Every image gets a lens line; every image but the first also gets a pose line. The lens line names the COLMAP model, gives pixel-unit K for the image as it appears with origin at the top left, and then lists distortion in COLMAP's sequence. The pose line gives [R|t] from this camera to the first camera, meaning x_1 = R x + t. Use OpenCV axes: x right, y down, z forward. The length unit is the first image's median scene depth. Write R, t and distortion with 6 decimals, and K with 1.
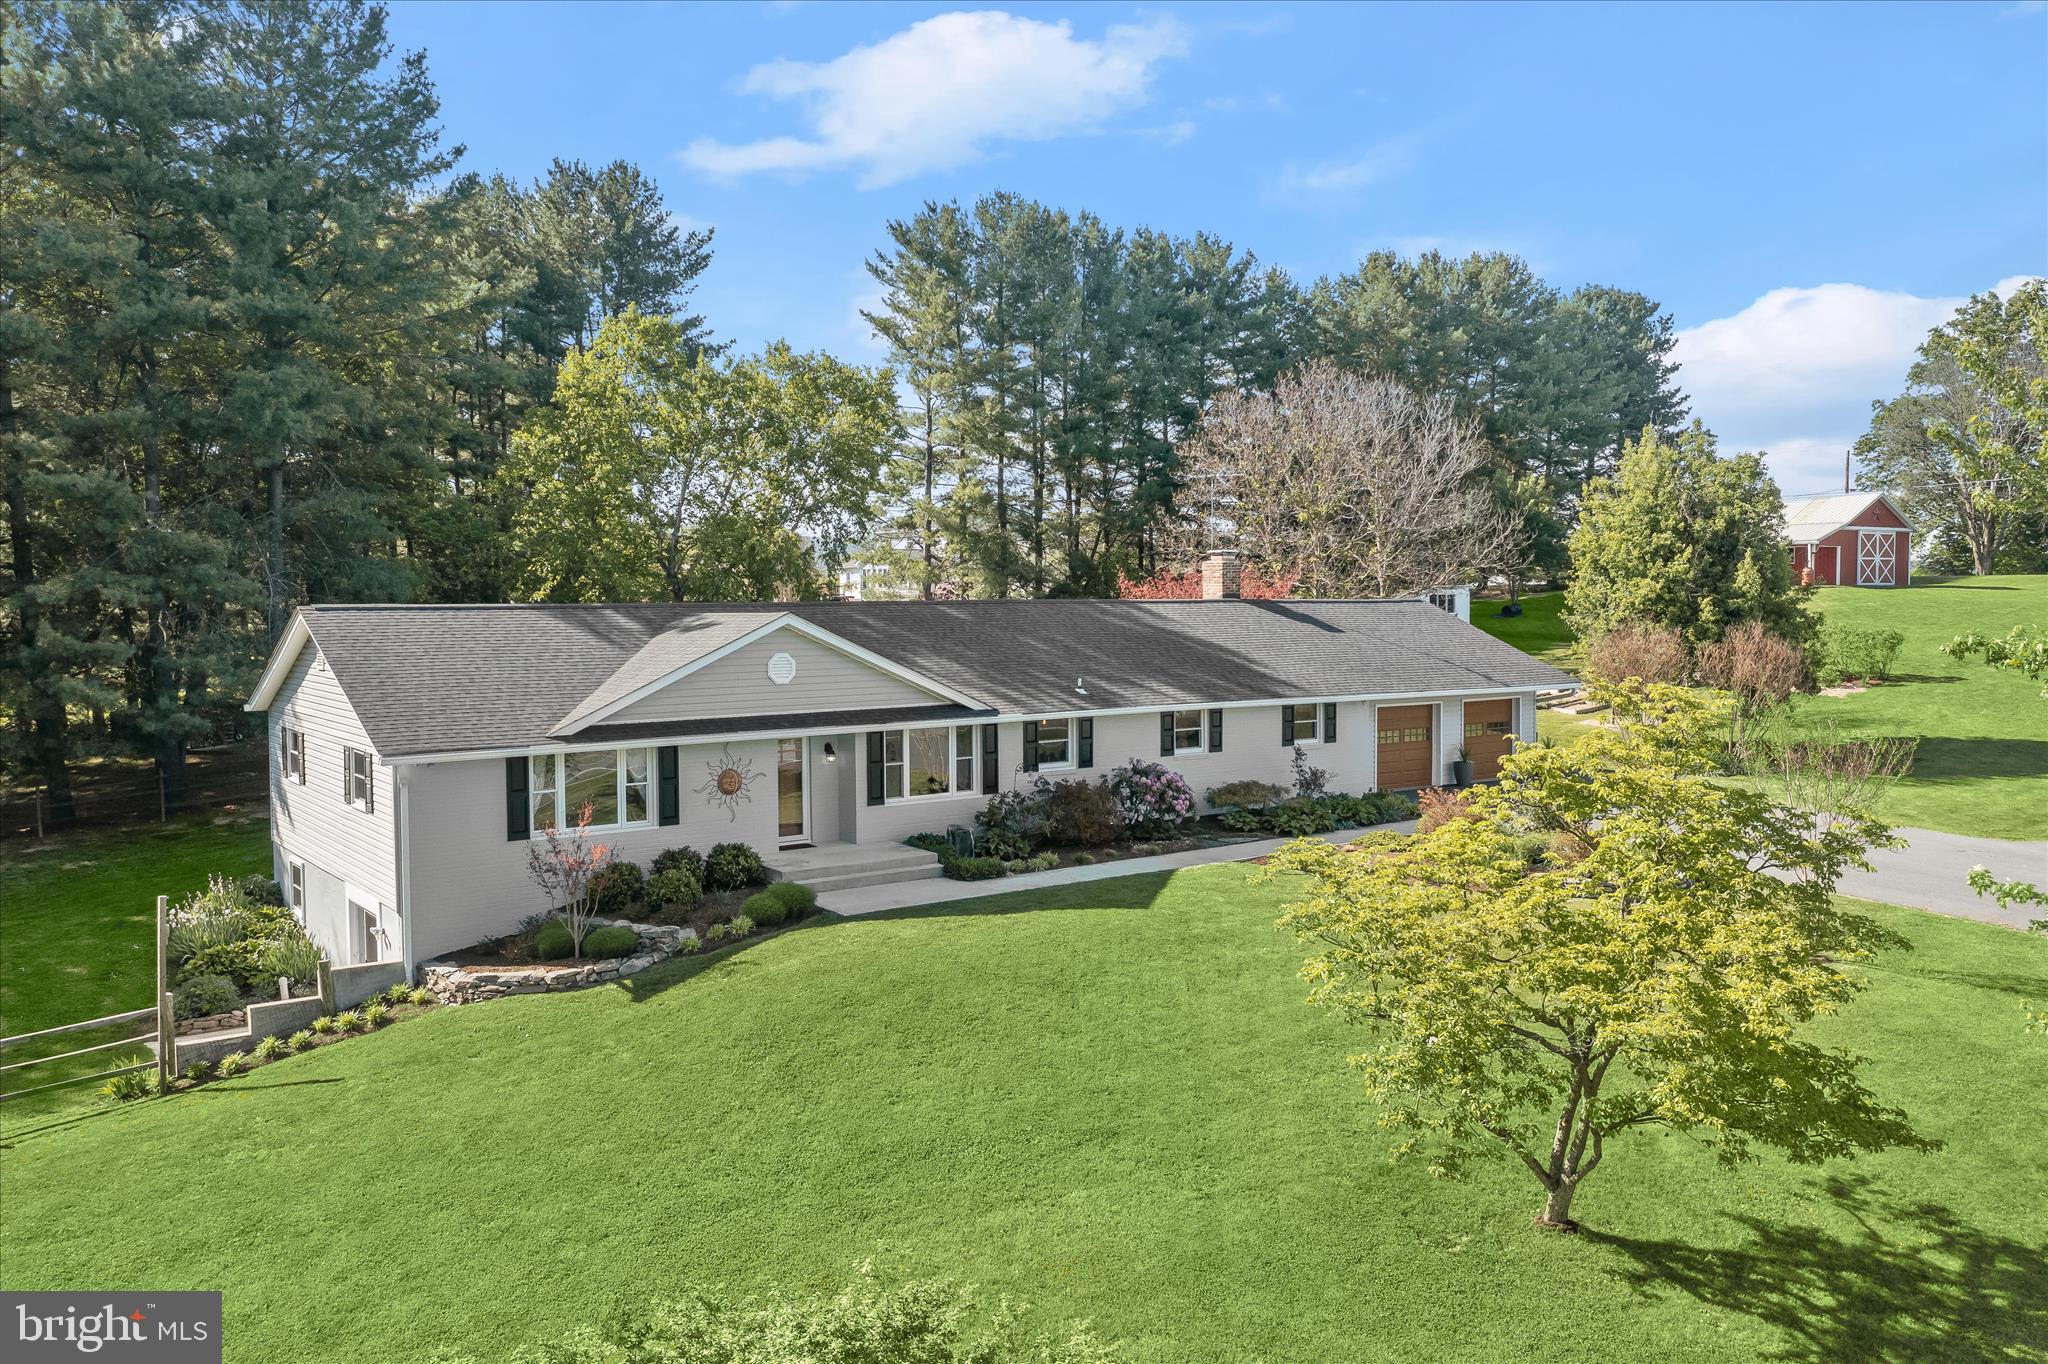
lens RADIAL K [[1625.5, 0, 1017.2], [0, 1625.5, 667.1], [0, 0, 1]] dist [-0.014654, -0.004701]
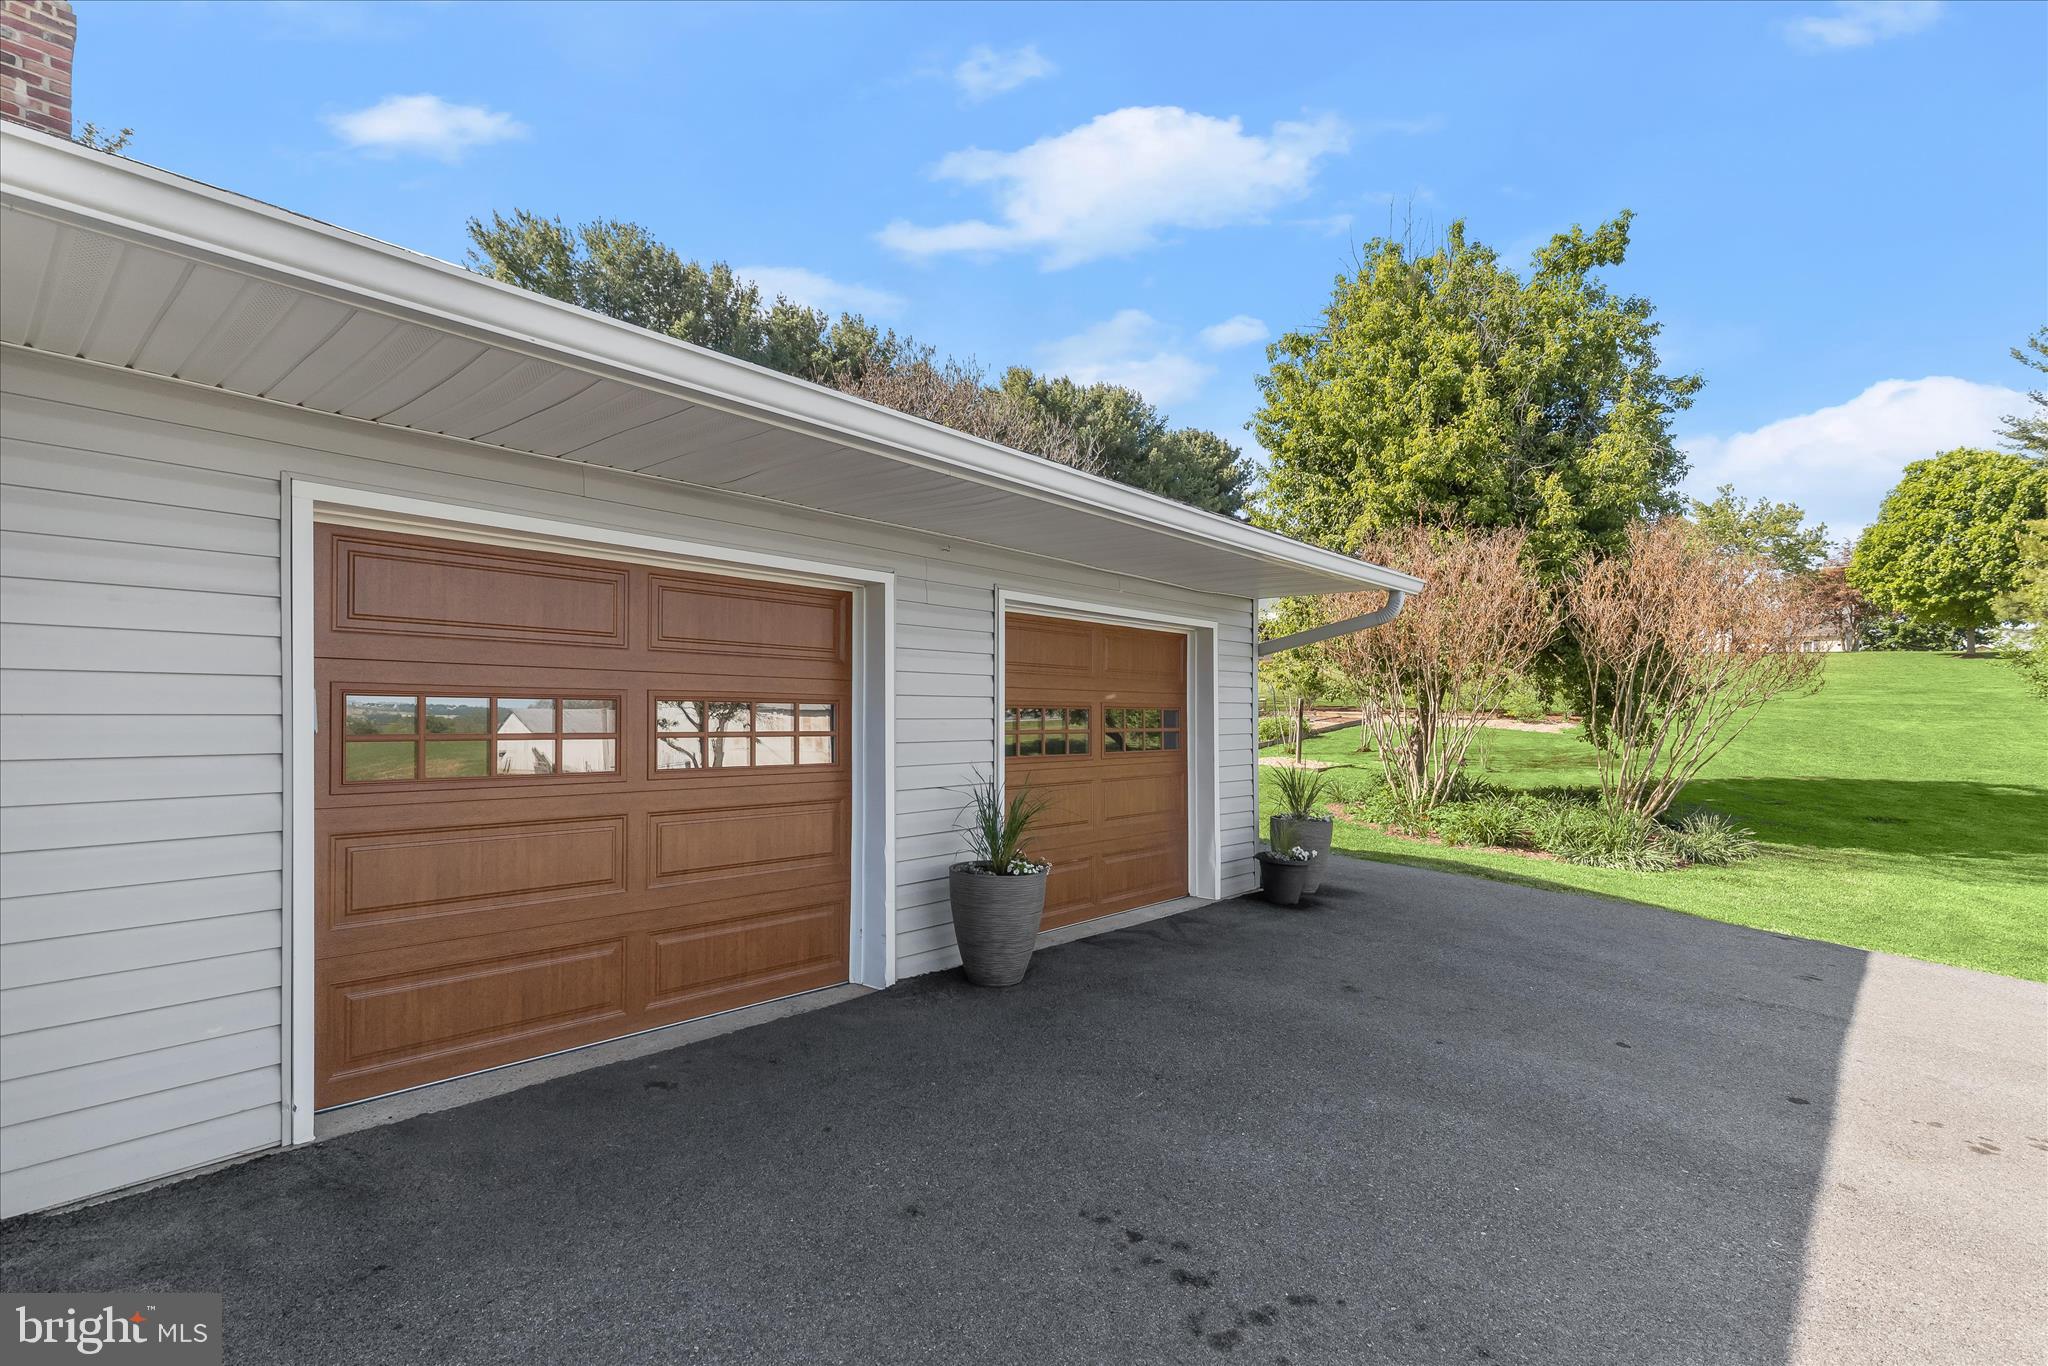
lens RADIAL K [[952.9, 0, 1035.6], [0, 952.9, 722.6], [0, 0, 1]] dist [0.000905, -0.000057]
pose [[0.979431, 0.006405, 0.201677, 0.251784], [0.000688, 0.999384, -0.035076, 0.043161], [-0.201778, 0.034494, 0.978824, 0.866331]]
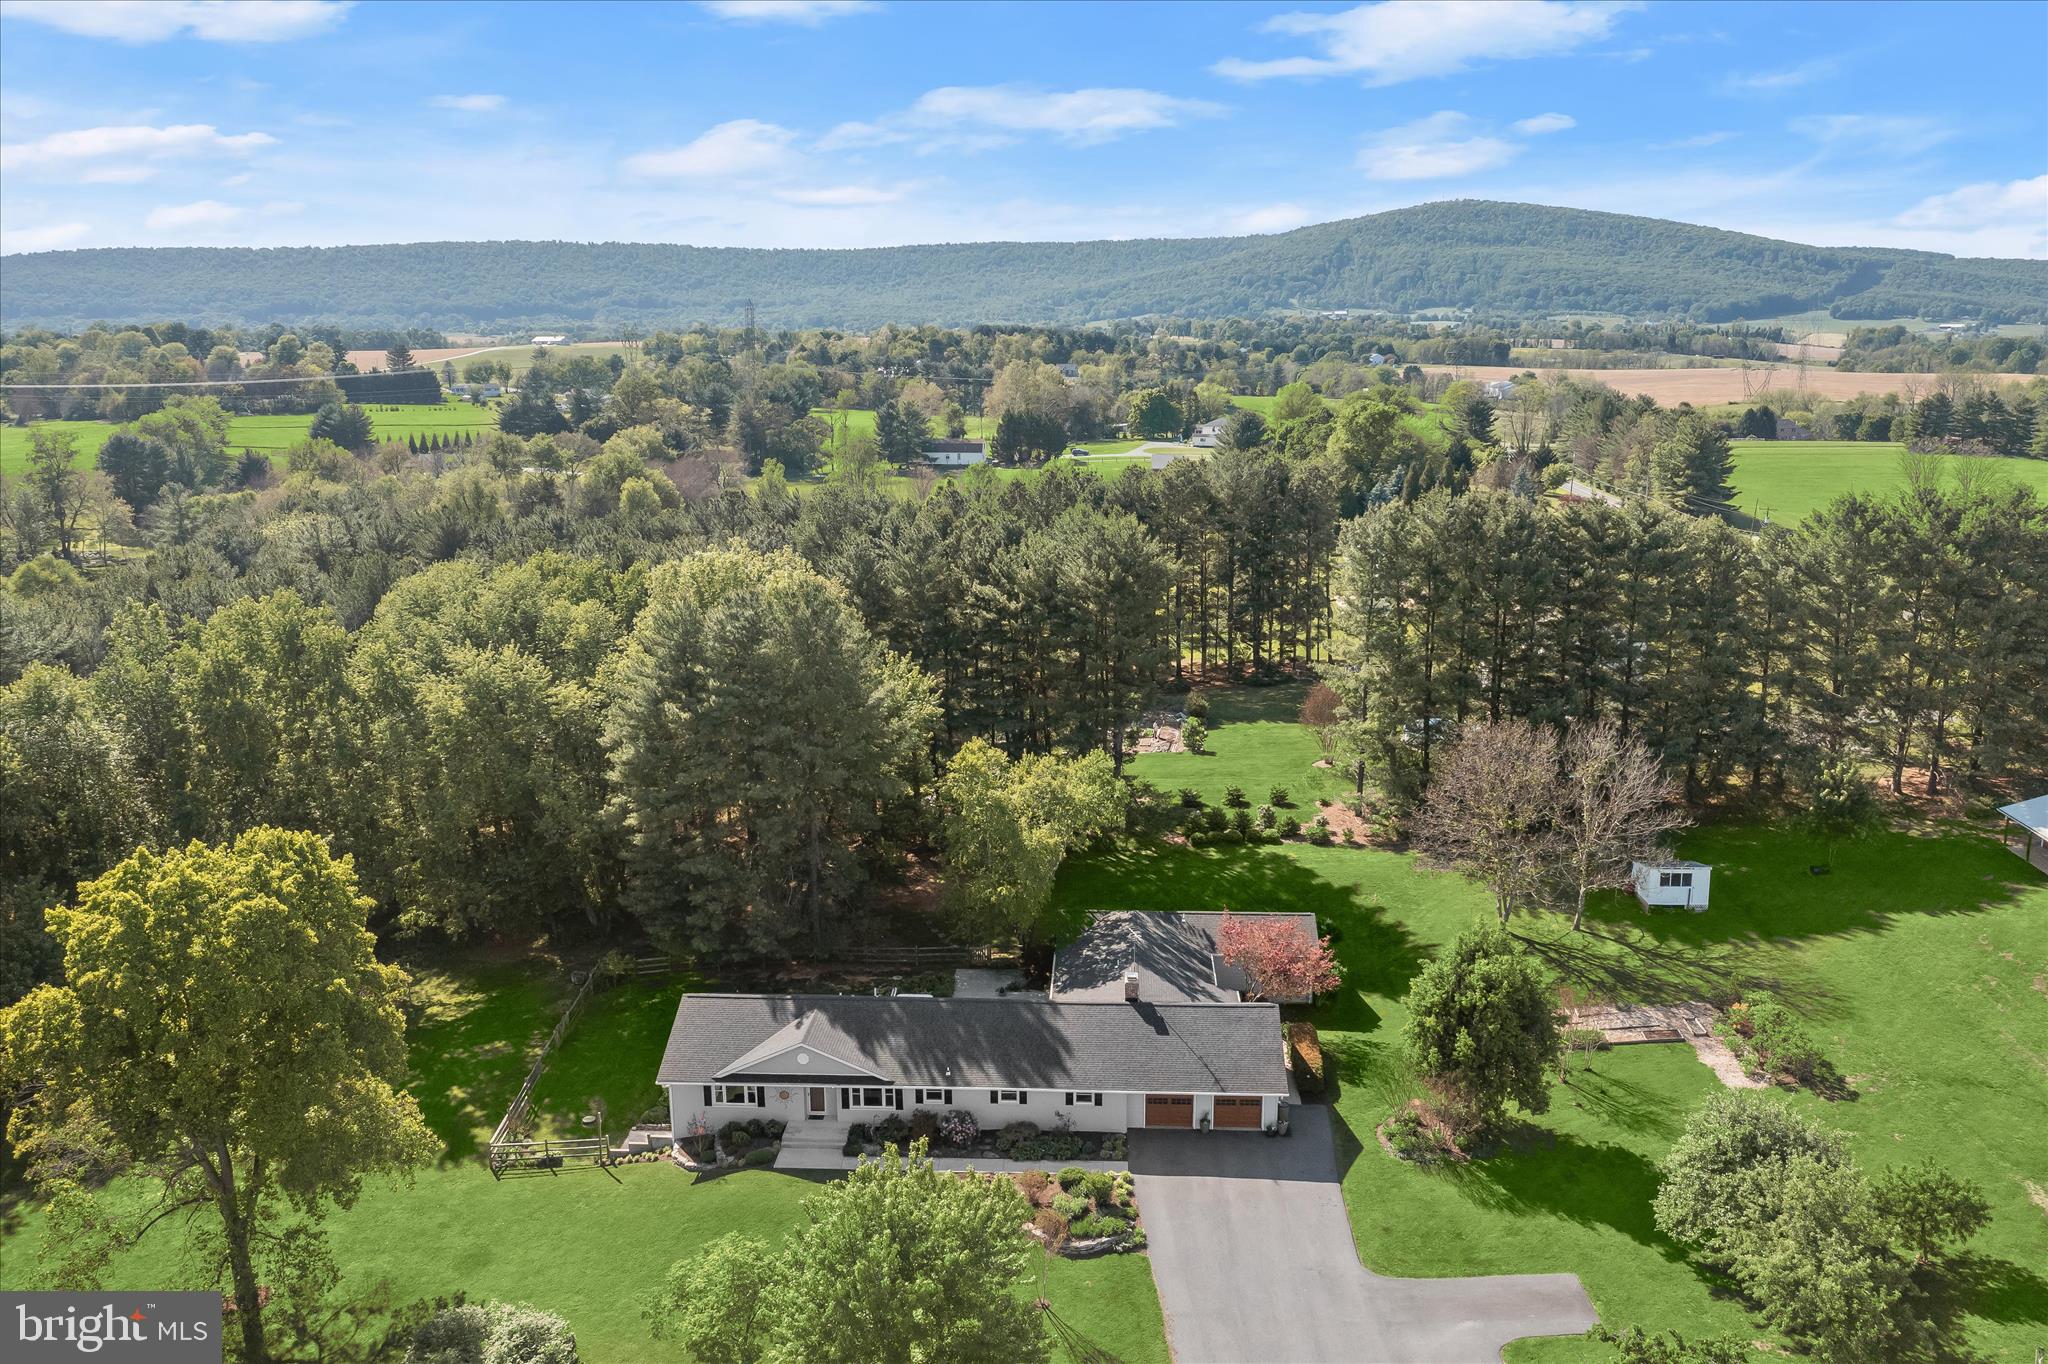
lens RADIAL K [[1625.5, 0, 1017.2], [0, 1625.5, 667.1], [0, 0, 1]] dist [-0.014654, -0.004701]
pose [[0.768433, 0.131626, -0.626246, 1.218997], [-0.024889, 0.984024, 0.176286, -0.790714], [0.639446, -0.119877, 0.759433, -0.523791]]
